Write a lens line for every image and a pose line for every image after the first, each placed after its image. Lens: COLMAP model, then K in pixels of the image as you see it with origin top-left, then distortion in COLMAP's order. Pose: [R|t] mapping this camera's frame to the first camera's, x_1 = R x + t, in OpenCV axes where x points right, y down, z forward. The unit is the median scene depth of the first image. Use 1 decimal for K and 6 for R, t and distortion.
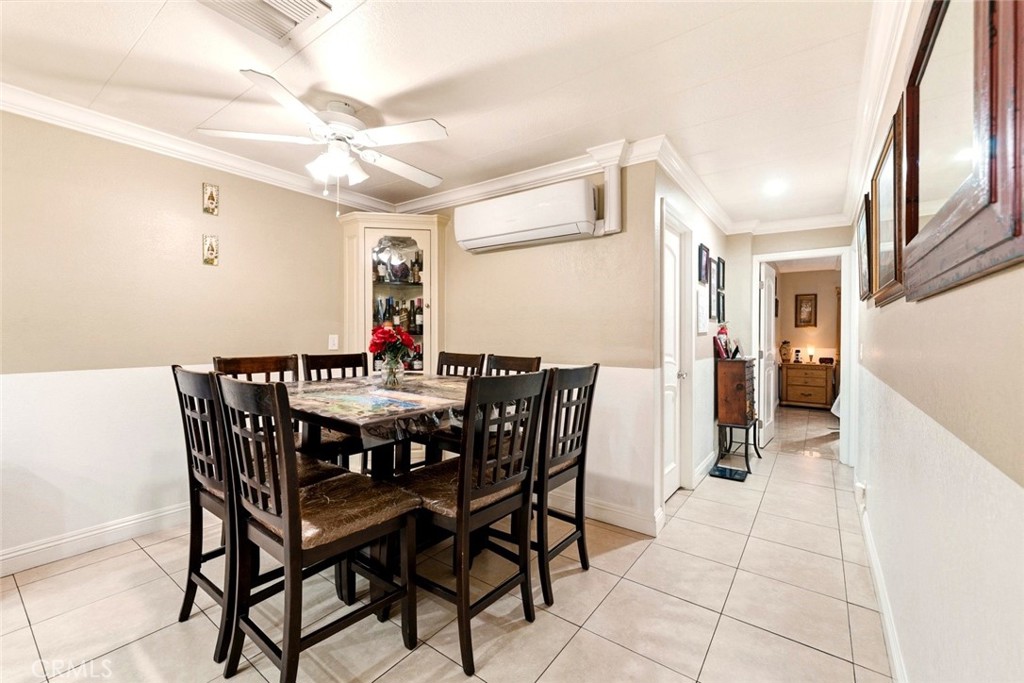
lens RADIAL K [[422.5, 0, 510.8], [0, 422.5, 337.1], [0, 0, 1]] dist [-0.003724, -0.000124]
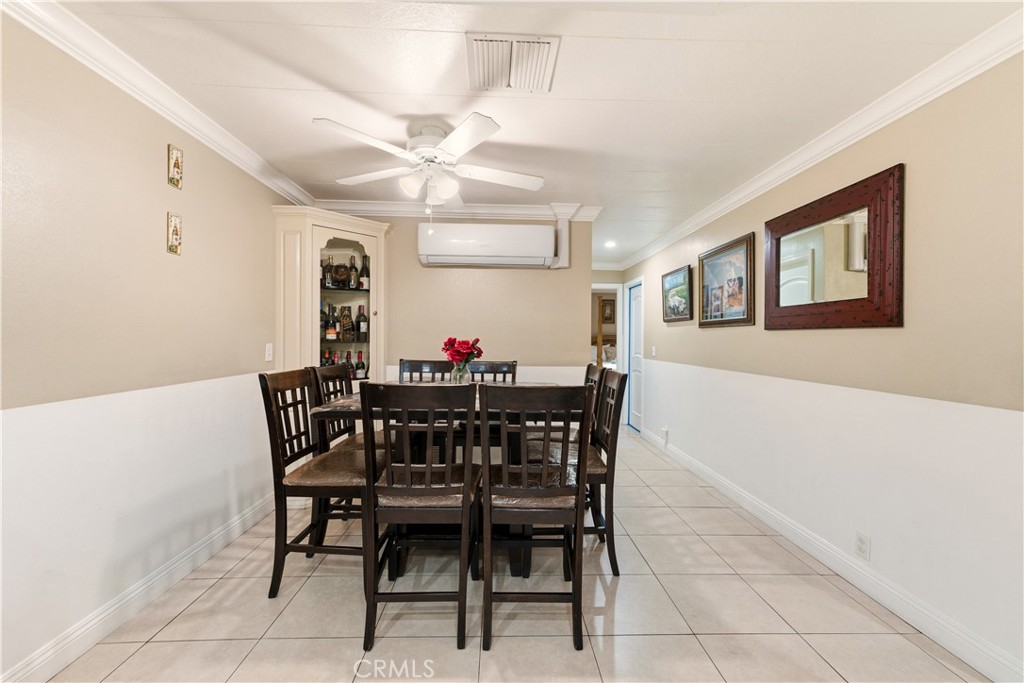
lens RADIAL K [[423.7, 0, 516.1], [0, 423.7, 337.7], [0, 0, 1]] dist [-0.001188, -0.000060]
pose [[0.785486, 0.001043, 0.618878, -0.488871], [0.001388, 0.999993, -0.003447, -0.011616], [-0.618878, 0.003566, 0.785479, 0.017070]]
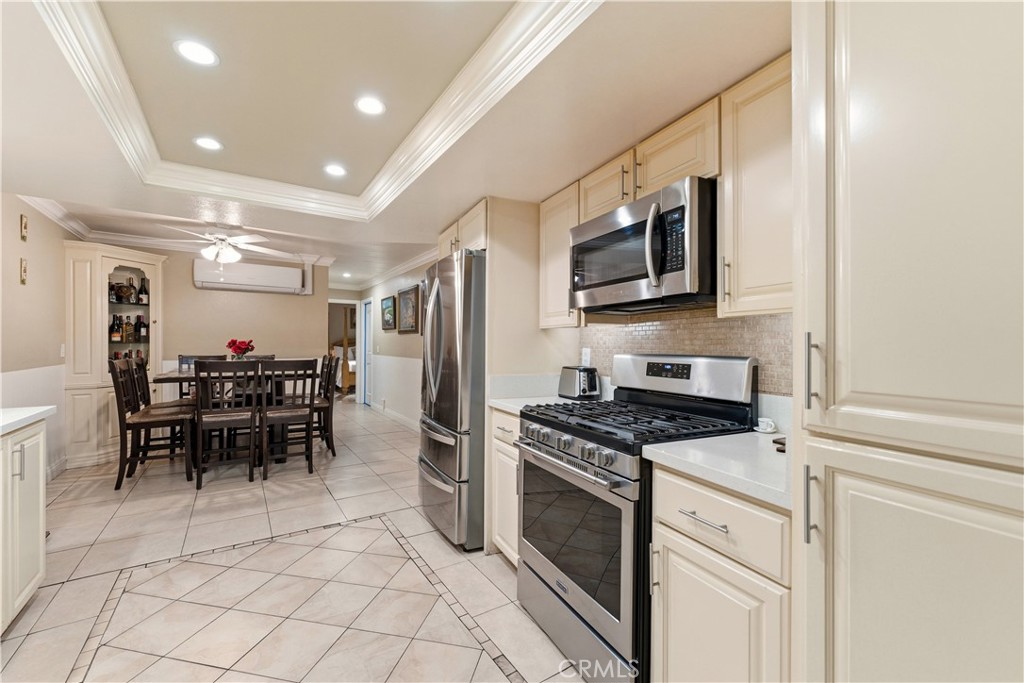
lens RADIAL K [[418.6, 0, 512.0], [0, 418.6, 341.5], [0, 0, 1]] dist [-0.000240, 0.000098]
pose [[0.354207, -0.000881, 0.935167, -0.918202], [0.003650, 0.999993, -0.000440, -0.005868], [-0.935160, 0.003569, 0.354208, -0.467586]]
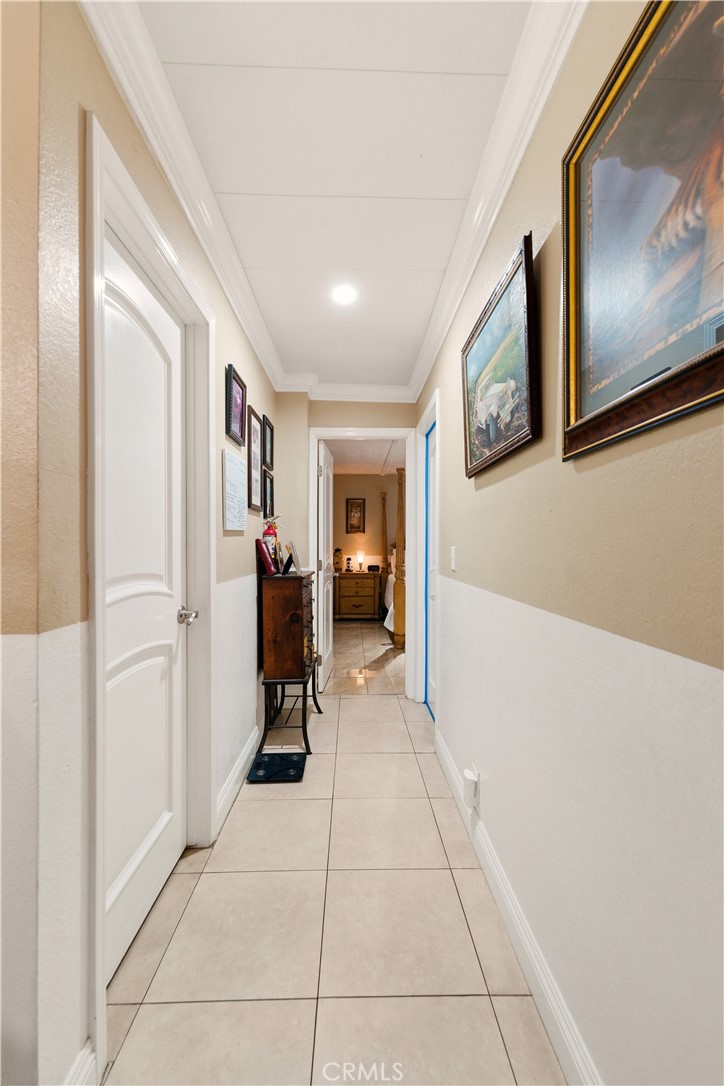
lens RADIAL K [[448.1, 0, 362.0], [0, 448.1, 543.0], [0, 0, 1]] dist [-0.003724, -0.000124]
pose [[0.795265, -0.000190, 0.606262, 0.212705], [0.005491, 0.999961, -0.006890, 0.009862], [-0.606237, 0.008809, 0.795235, 0.397853]]
